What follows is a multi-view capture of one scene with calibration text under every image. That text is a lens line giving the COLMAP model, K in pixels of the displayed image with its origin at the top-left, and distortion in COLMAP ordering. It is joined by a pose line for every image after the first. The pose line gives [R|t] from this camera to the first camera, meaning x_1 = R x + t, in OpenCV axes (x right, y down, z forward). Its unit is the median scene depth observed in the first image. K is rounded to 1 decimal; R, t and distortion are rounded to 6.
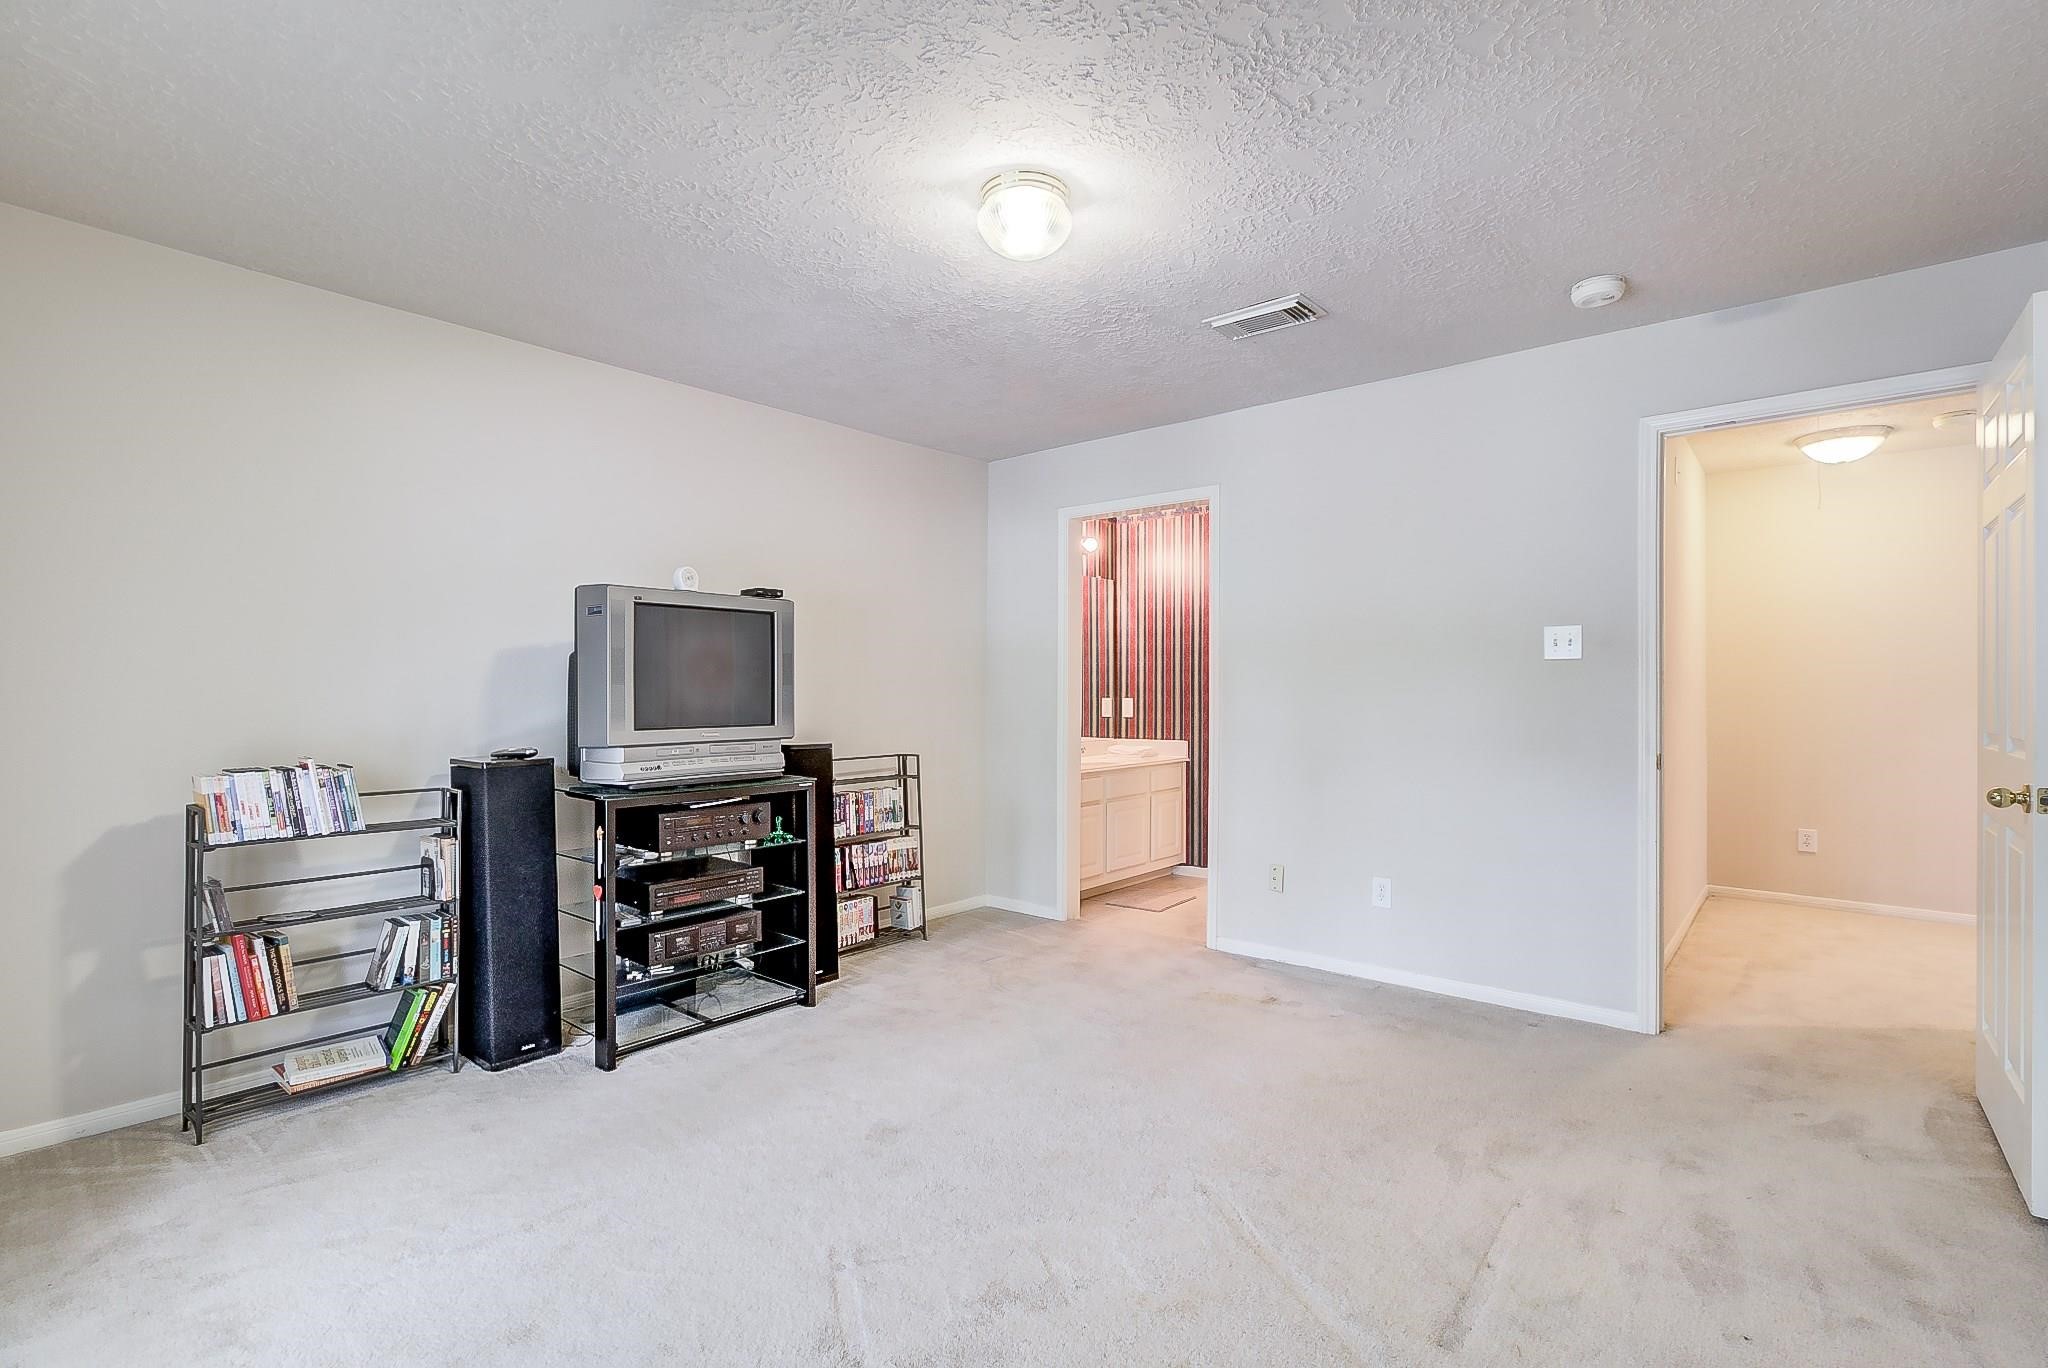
lens RADIAL K [[939.3, 0, 1032.0], [0, 939.3, 682.4], [0, 0, 1]] dist [-0.005430, 0.001974]
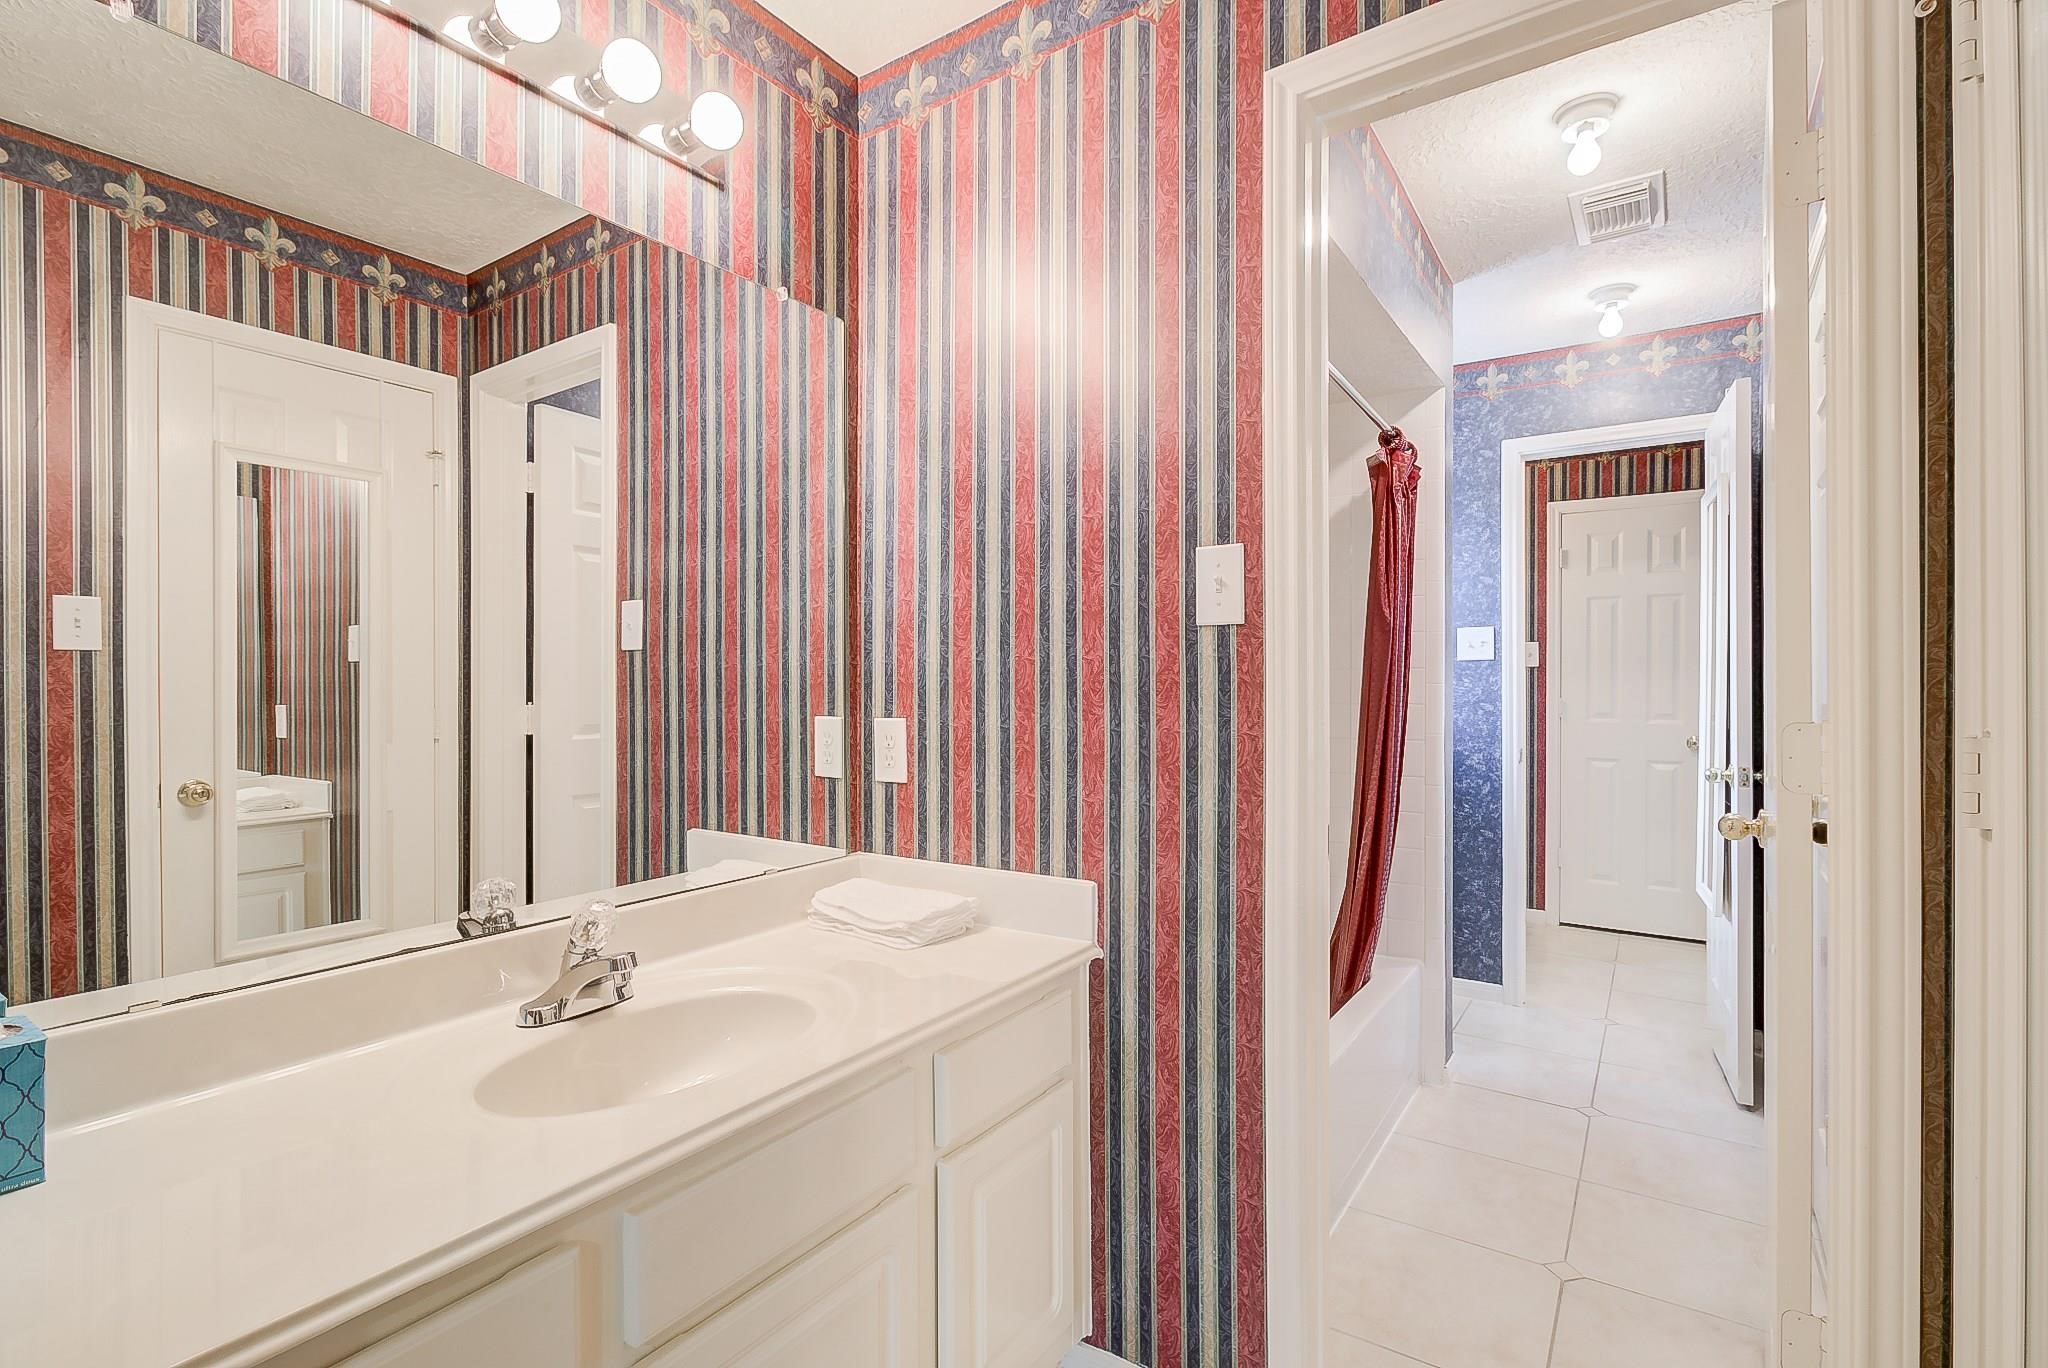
lens RADIAL K [[939.3, 0, 1015.9], [0, 939.3, 679.0], [0, 0, 1]] dist [-0.005430, 0.001974]
pose [[0.992798, 0.002231, 0.119778, 0.106316], [-0.001489, 0.999979, -0.006284, 0.006399], [-0.119789, 0.006060, 0.992781, 0.706264]]
